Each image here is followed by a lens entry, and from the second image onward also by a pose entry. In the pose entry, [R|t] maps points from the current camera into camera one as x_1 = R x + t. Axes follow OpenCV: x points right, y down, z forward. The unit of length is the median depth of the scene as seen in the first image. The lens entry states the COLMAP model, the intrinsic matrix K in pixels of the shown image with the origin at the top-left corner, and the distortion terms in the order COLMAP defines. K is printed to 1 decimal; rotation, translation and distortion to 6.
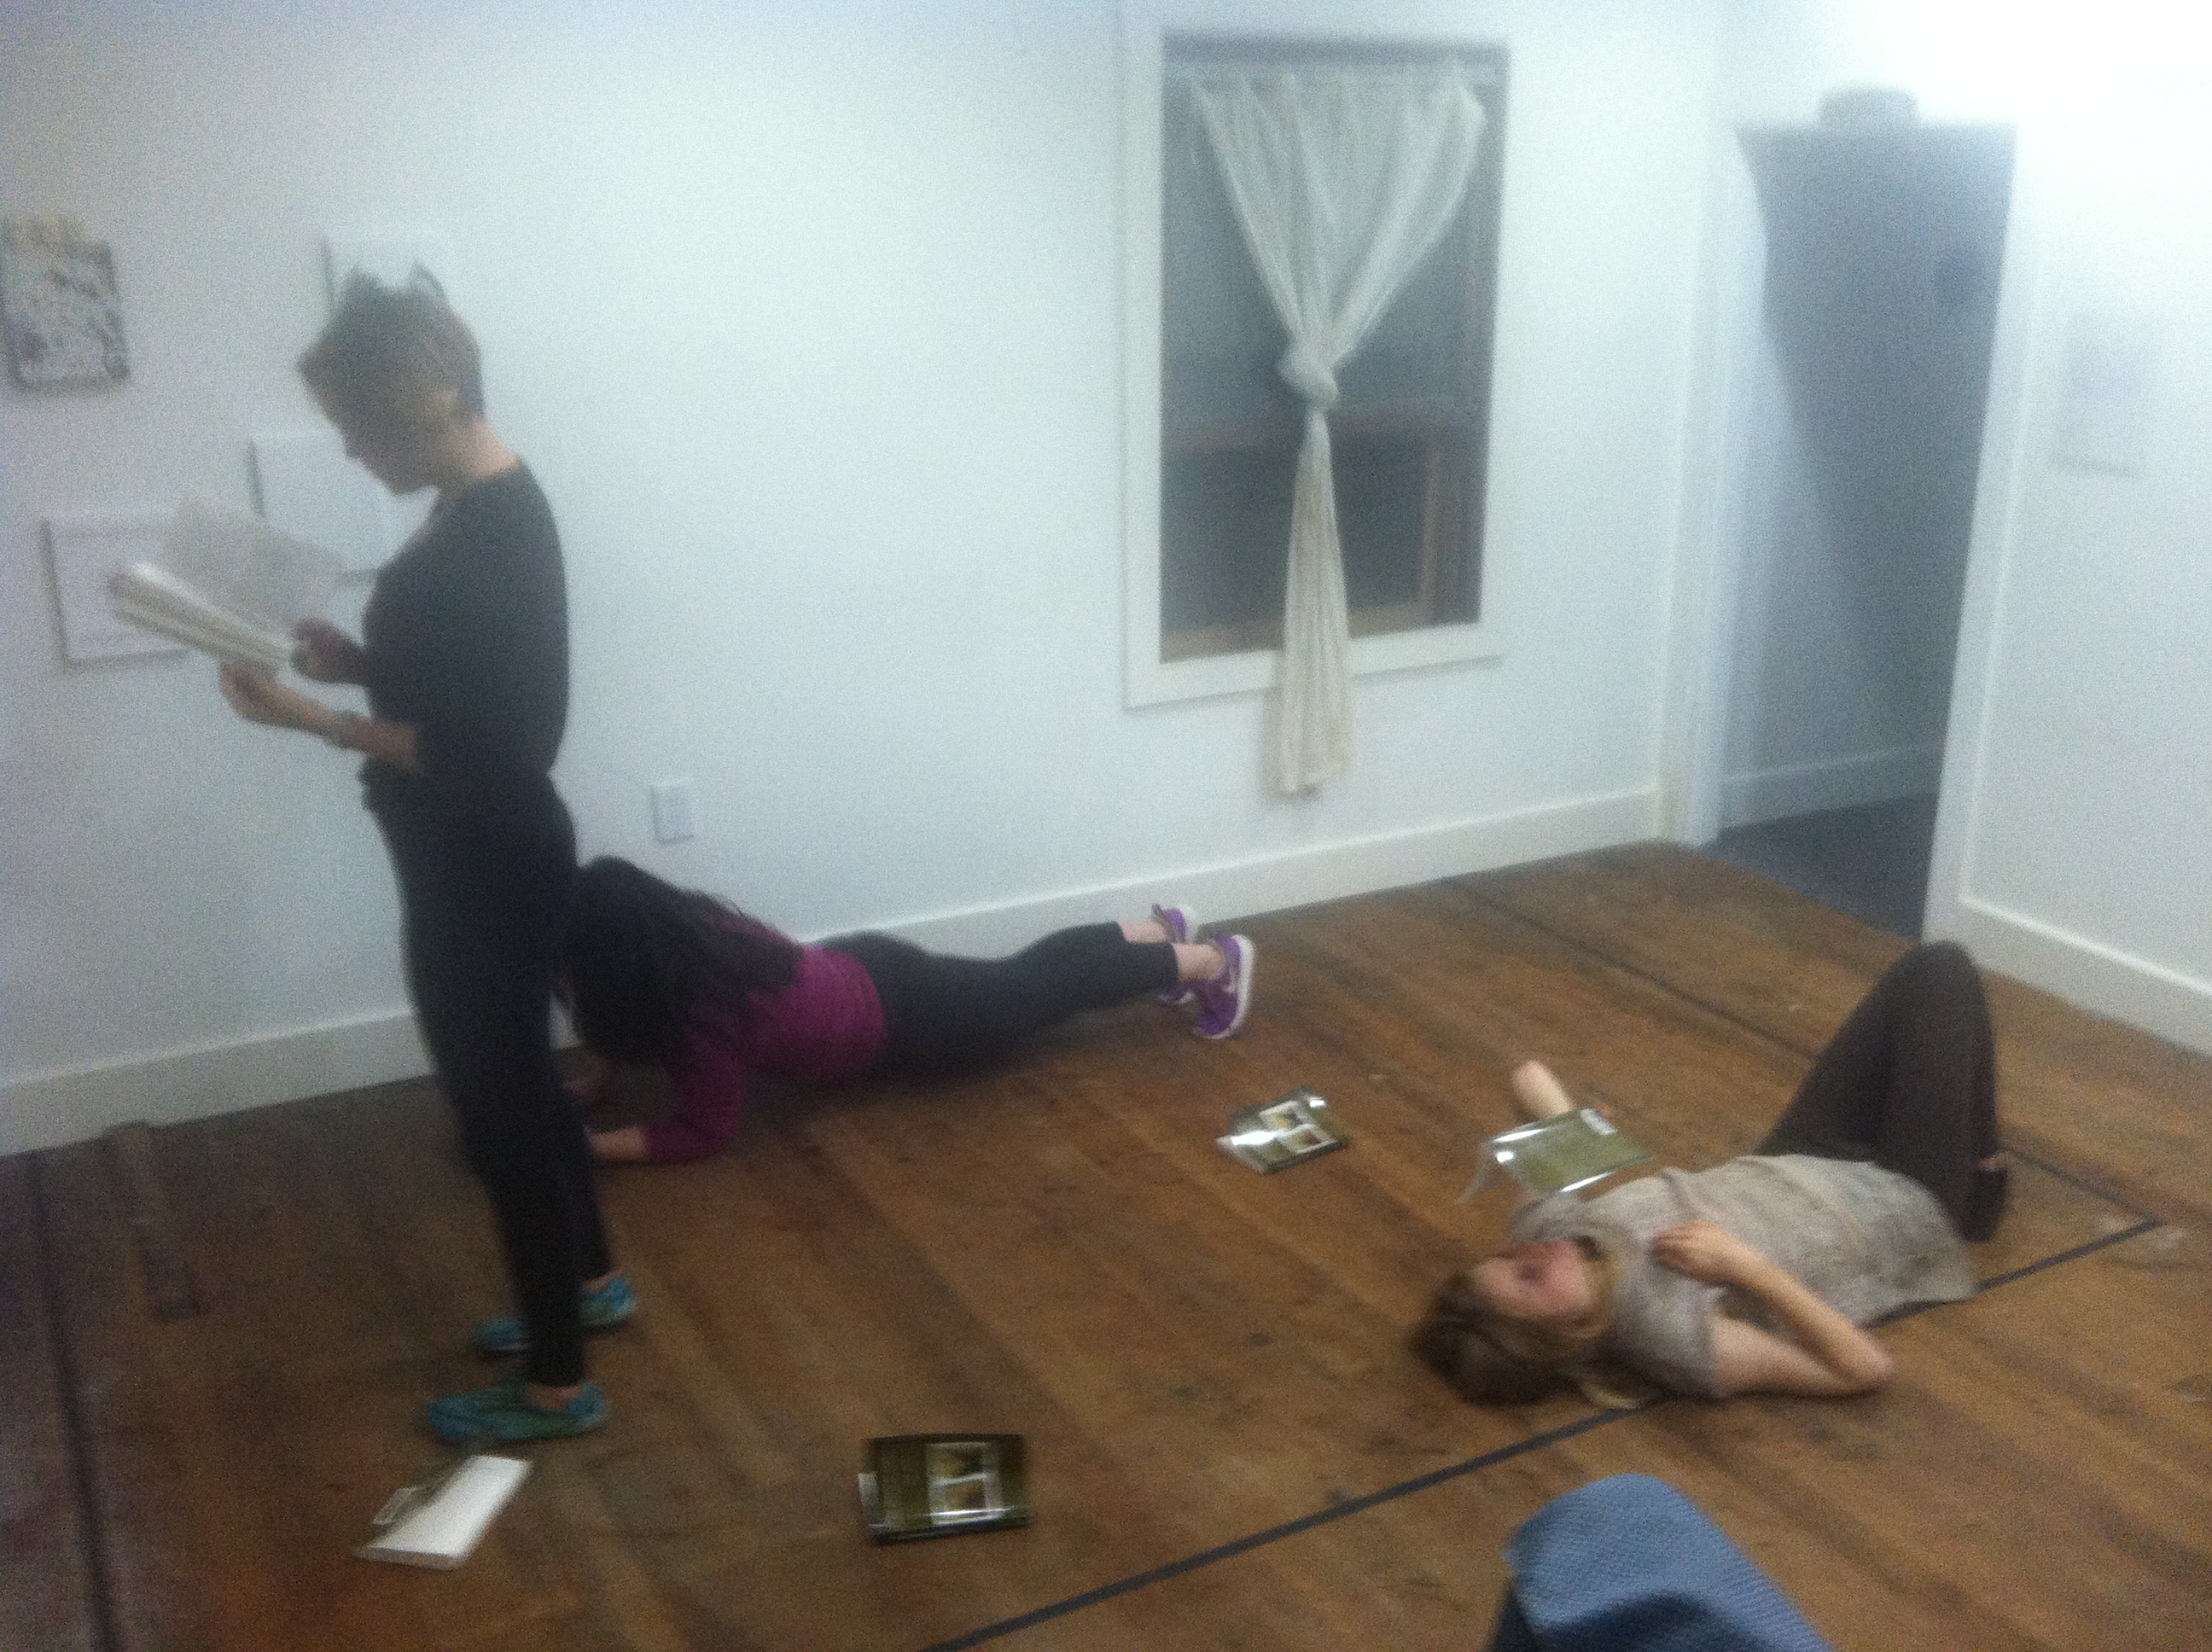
lens RADIAL K [[2106.1, 0, 1105.1], [0, 2106.1, 827.1], [0, 0, 1]] dist [0.001389, -0.024283]
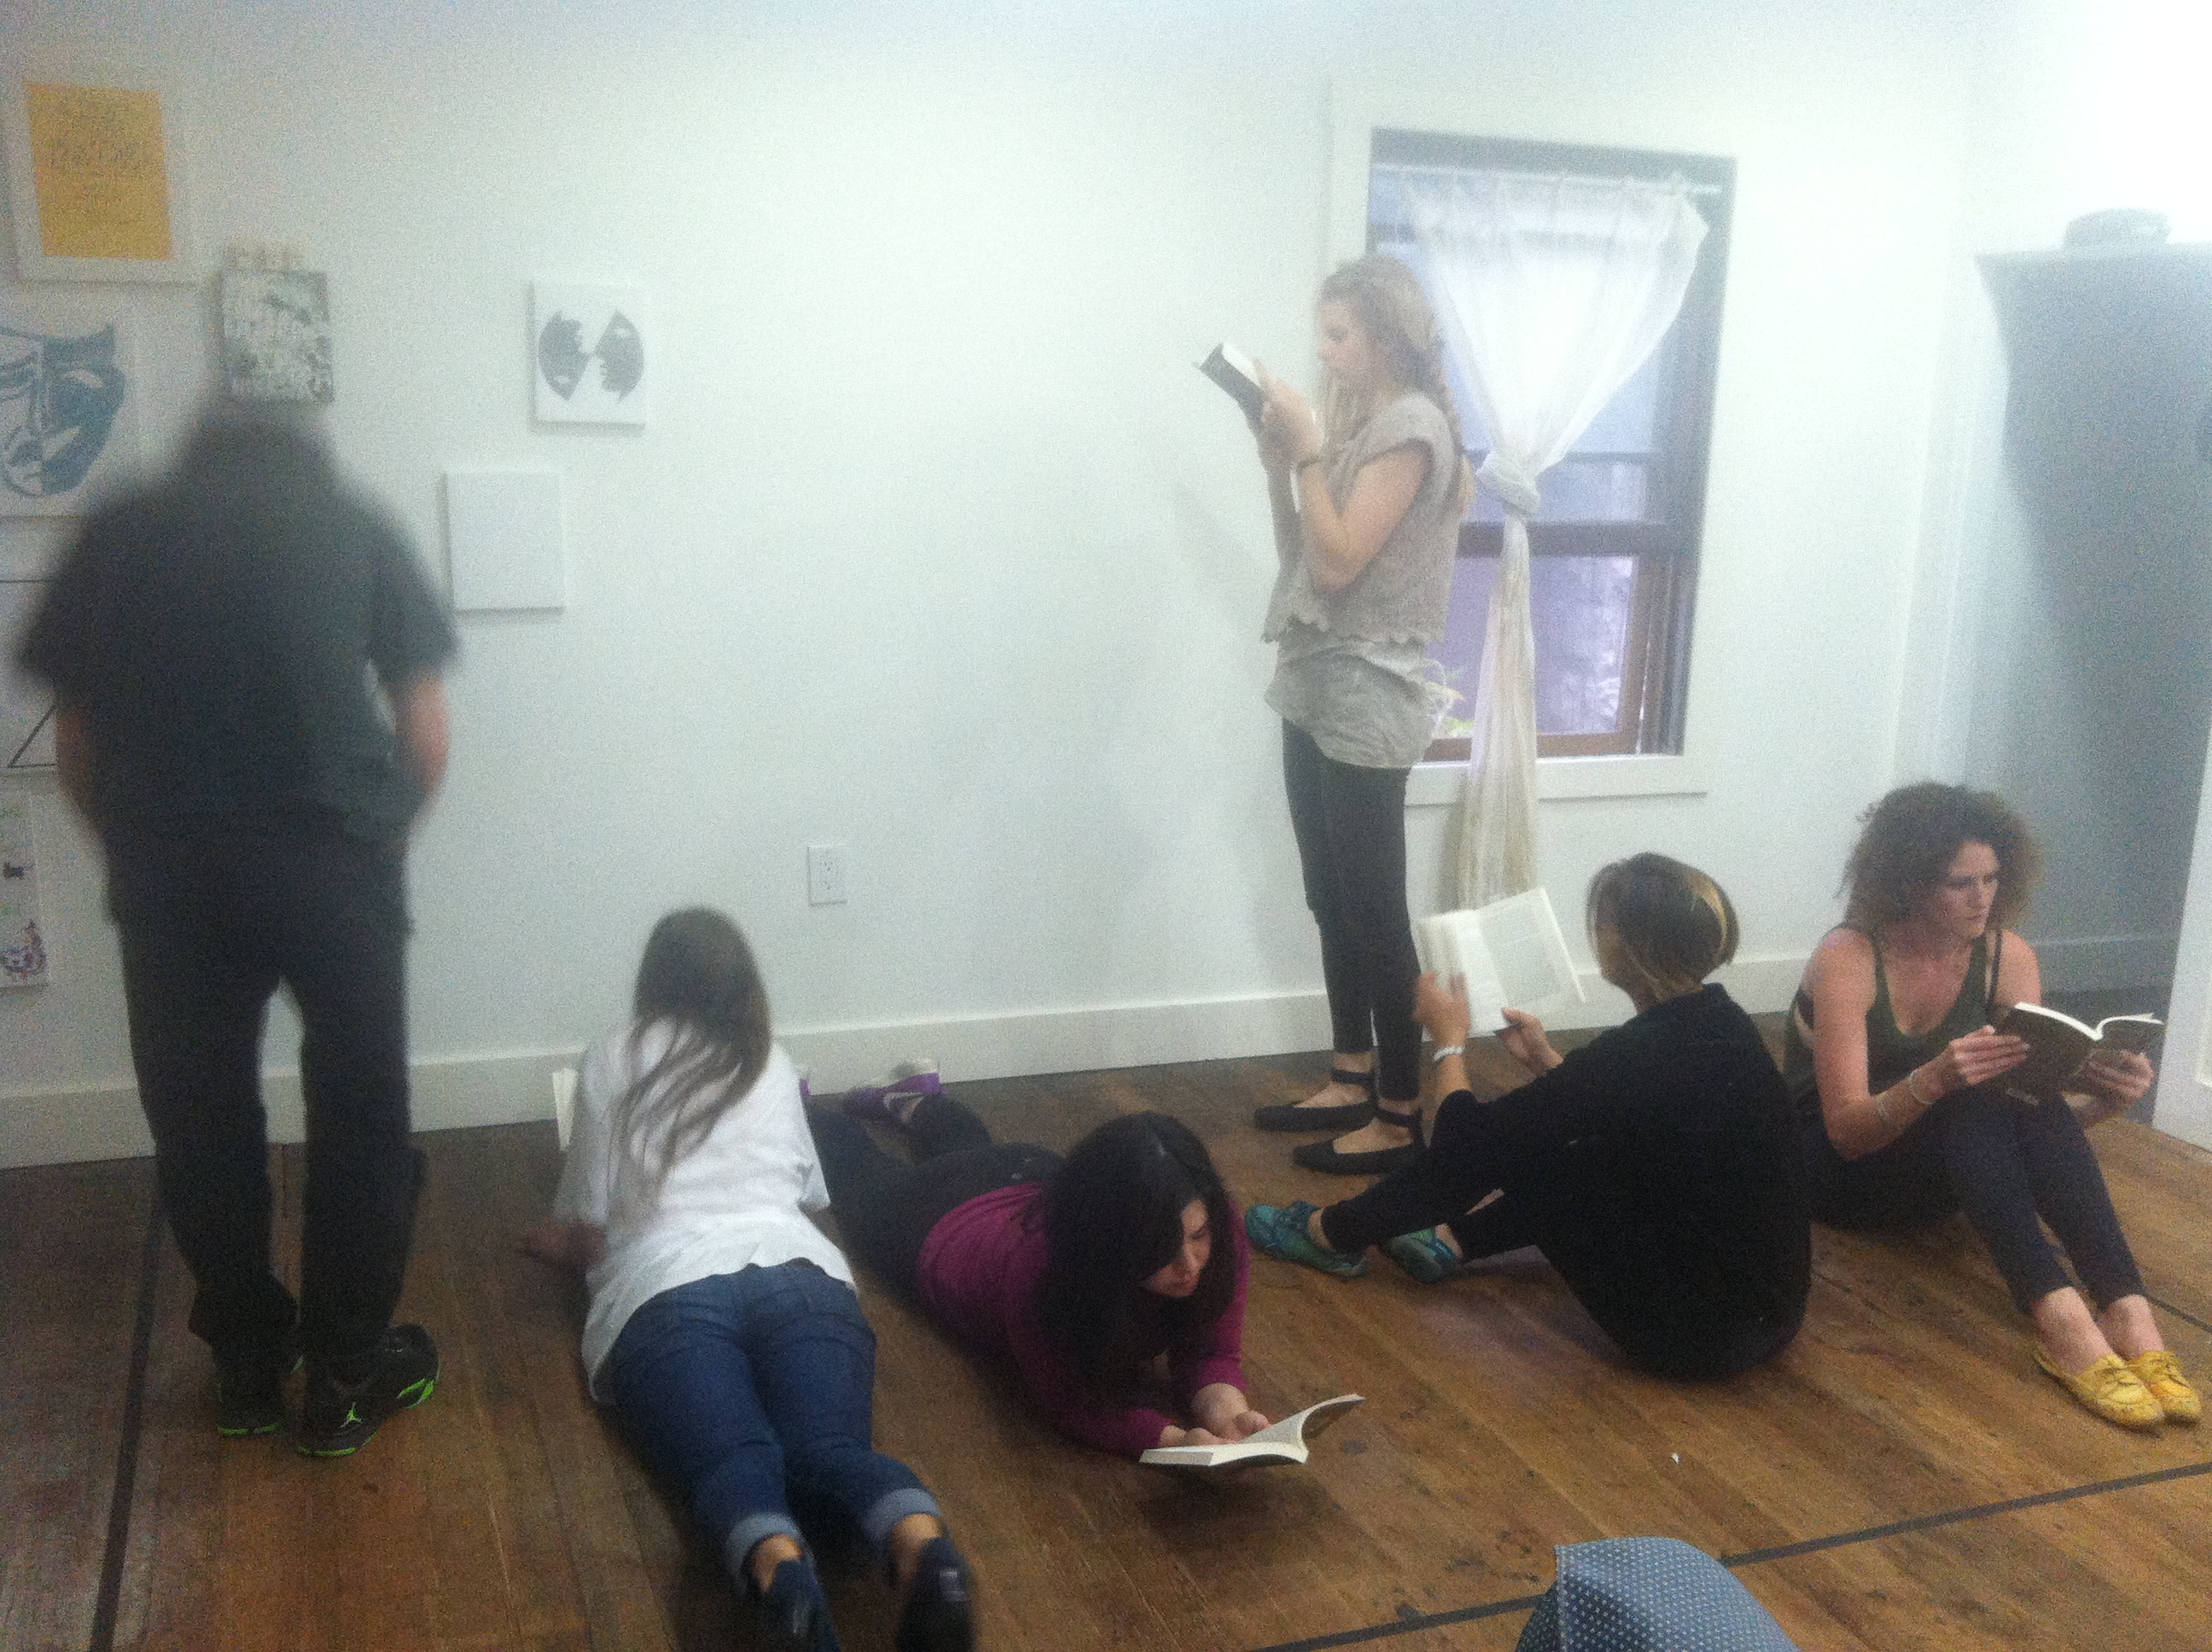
lens RADIAL K [[2099.3, 0, 1111.1], [0, 2099.3, 822.3], [0, 0, 1]] dist [0.005269, -0.029167]
pose [[0.990053, 0.065258, -0.124648, 0.055927], [-0.077119, 0.992691, -0.092825, 0.055525], [0.117679, 0.101514, 0.987849, 0.040067]]
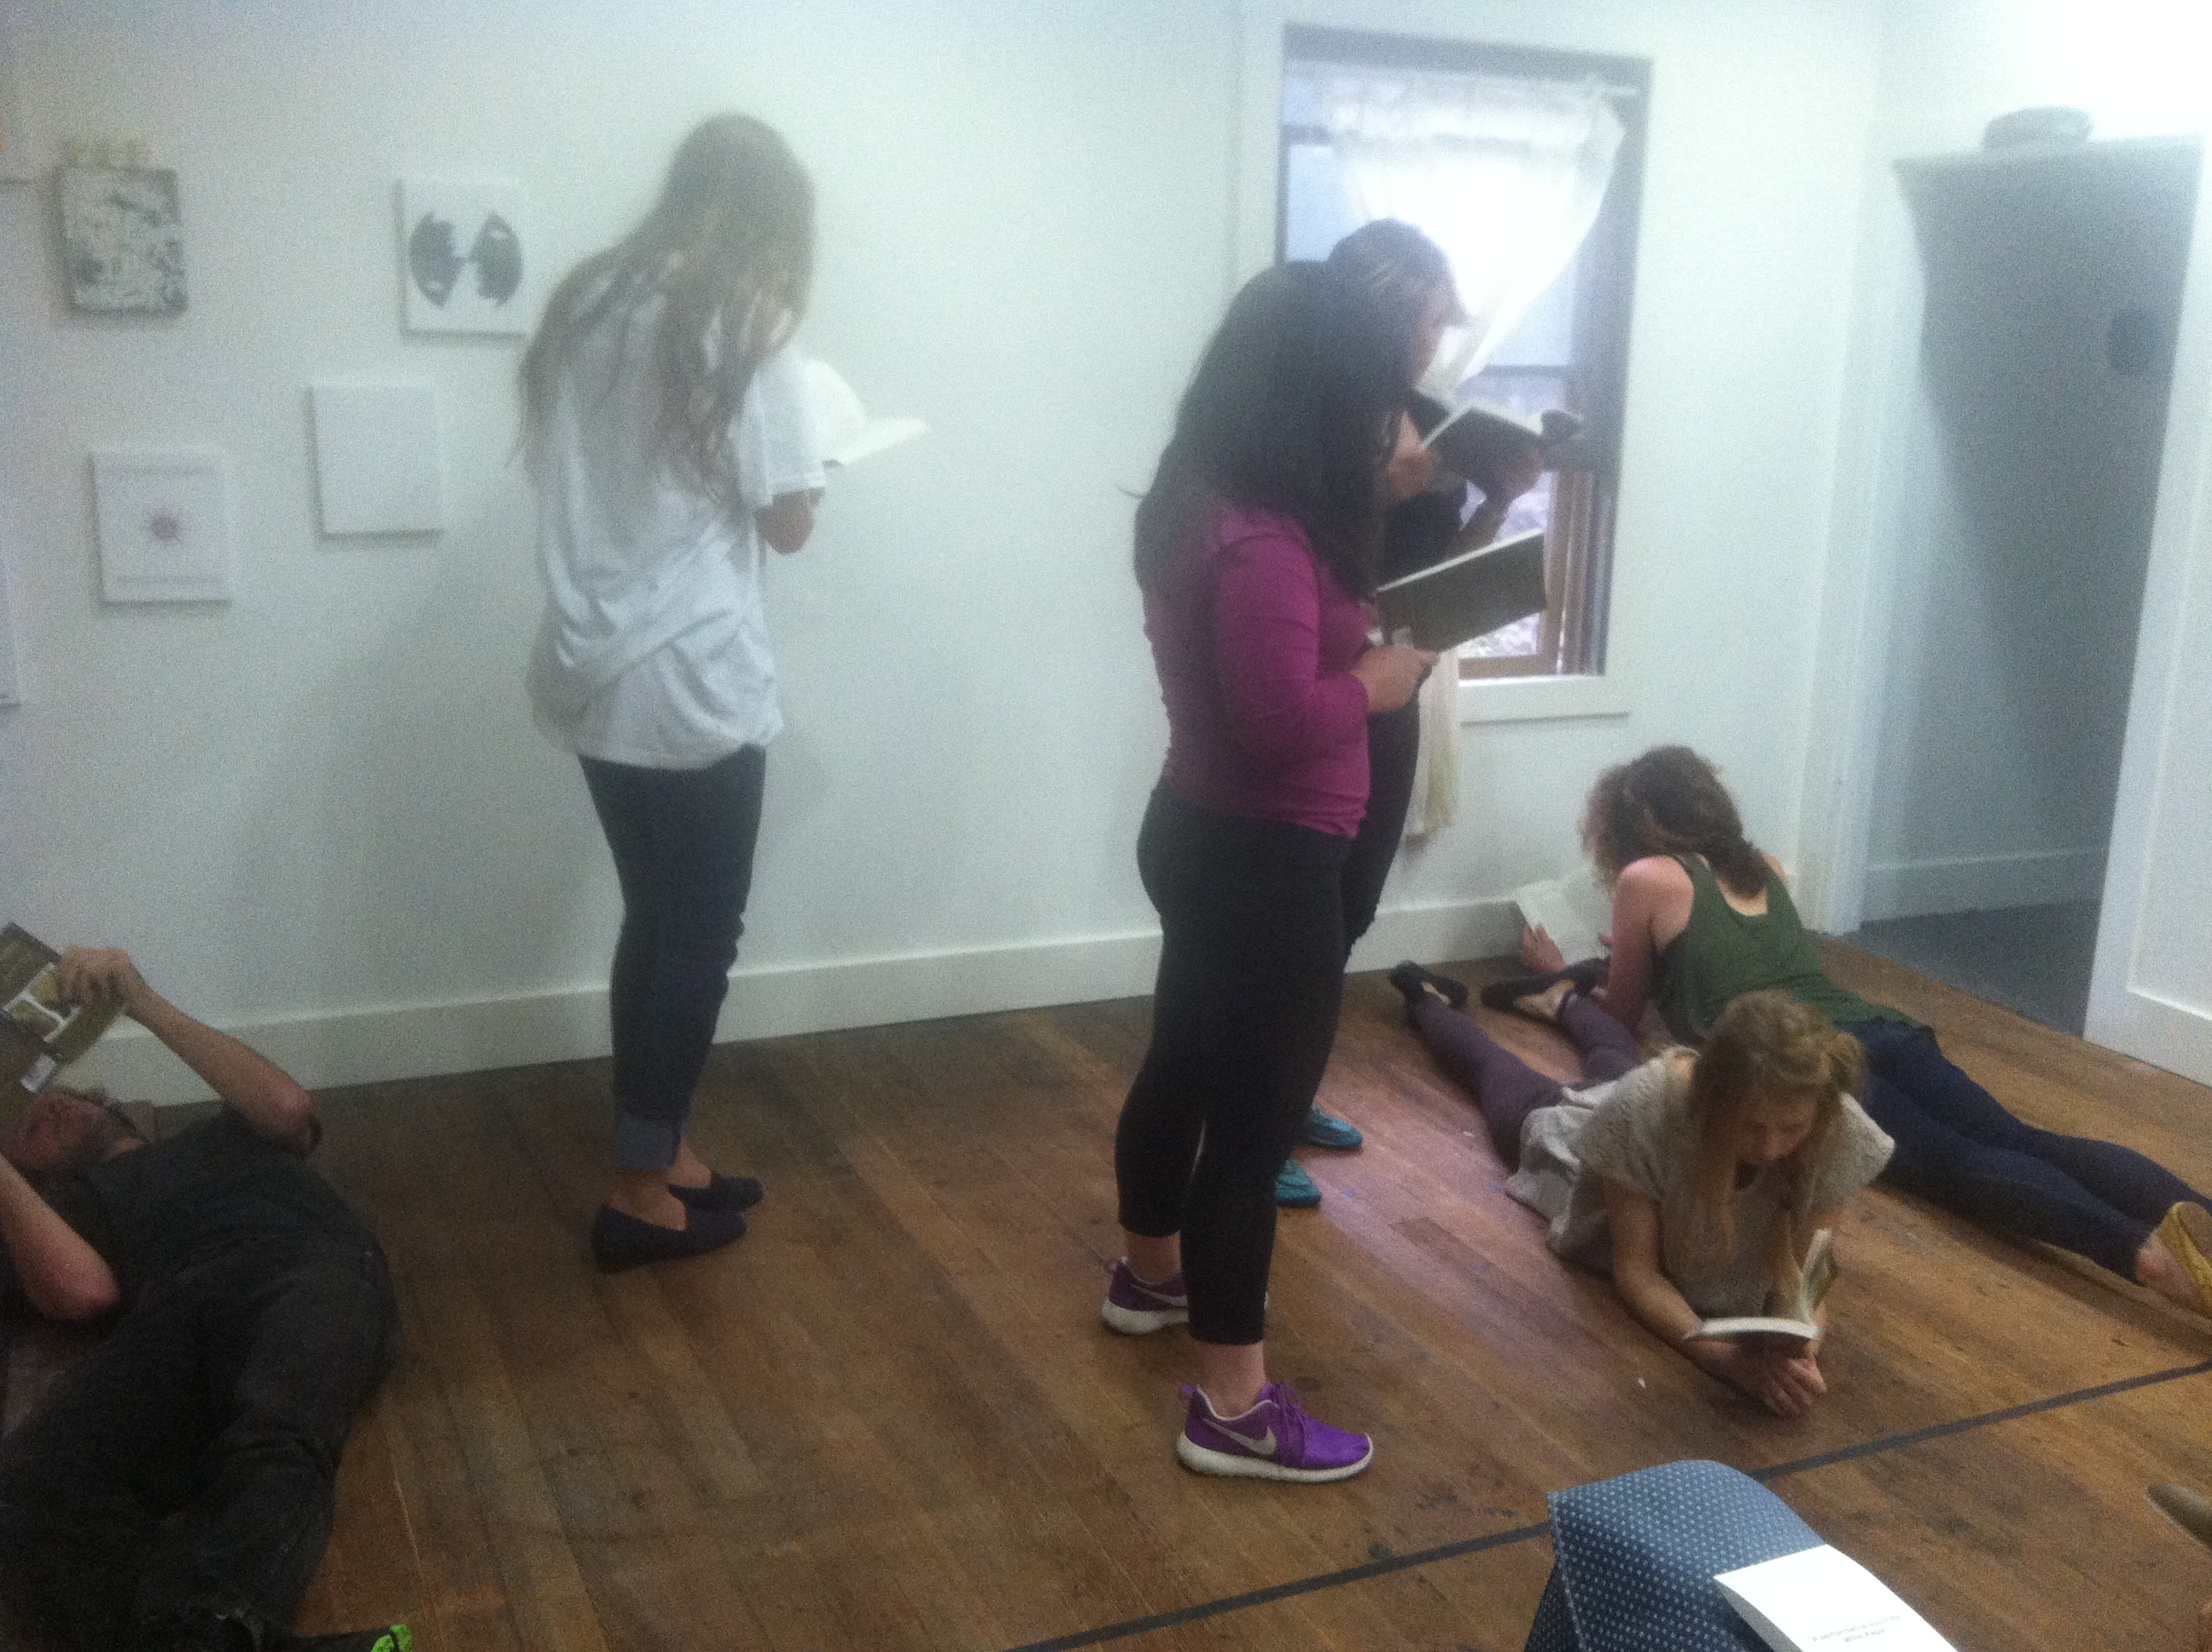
lens RADIAL K [[2099.3, 0, 1111.1], [0, 2099.3, 822.3], [0, 0, 1]] dist [0.005269, -0.029167]
pose [[0.996691, 0.045898, -0.067081, 0.032903], [-0.051146, 0.995584, -0.078723, 0.070239], [0.063171, 0.081893, 0.994637, 0.082654]]
